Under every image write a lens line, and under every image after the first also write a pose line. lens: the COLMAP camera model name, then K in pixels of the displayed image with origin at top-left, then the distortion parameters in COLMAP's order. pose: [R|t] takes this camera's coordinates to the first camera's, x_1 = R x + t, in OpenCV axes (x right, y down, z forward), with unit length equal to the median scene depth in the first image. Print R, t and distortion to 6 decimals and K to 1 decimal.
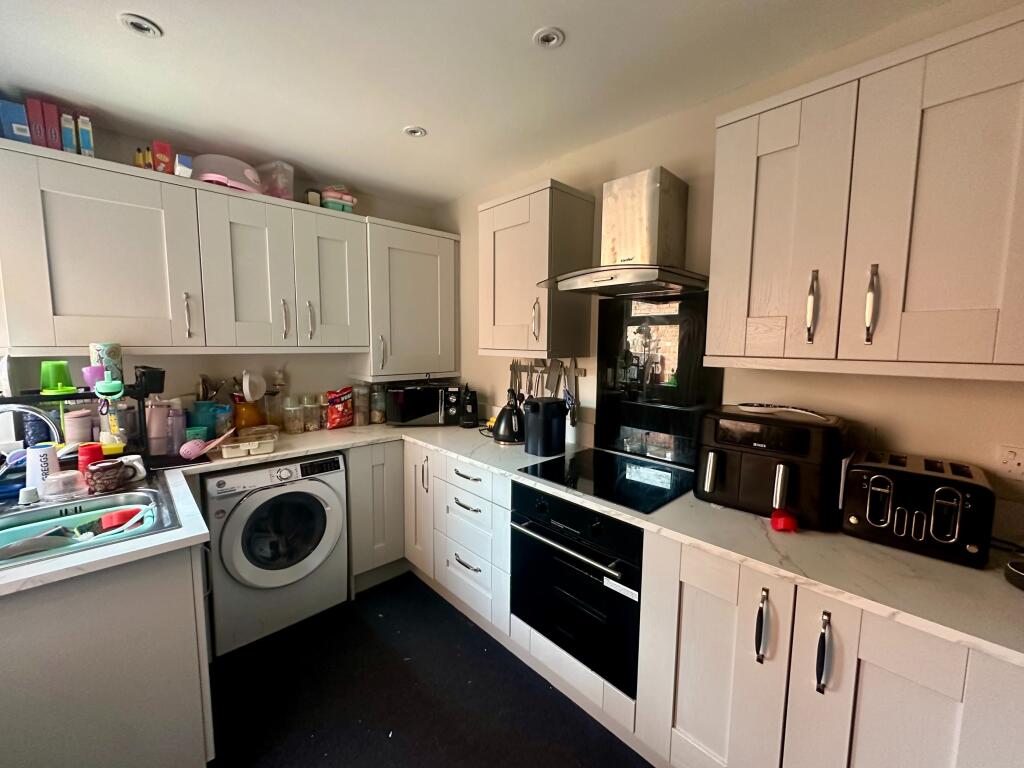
lens RADIAL K [[410.5, 0, 519.3], [0, 410.5, 380.6], [0, 0, 1]] dist [-0.007364, 0.001495]
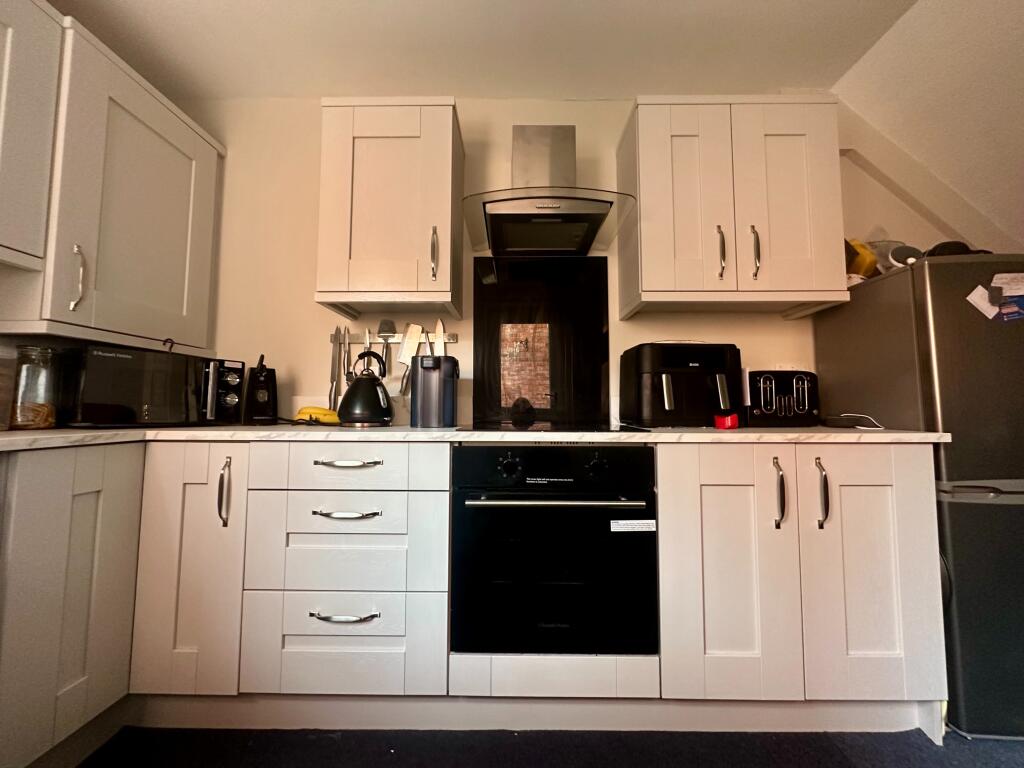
lens RADIAL K [[410.5, 0, 513.1], [0, 410.5, 382.1], [0, 0, 1]] dist [-0.007364, 0.001495]
pose [[0.701619, 0.036884, 0.711597, -0.353370], [0.077798, 0.988724, -0.127956, 0.185317], [-0.708293, 0.145137, 0.690838, 0.333507]]
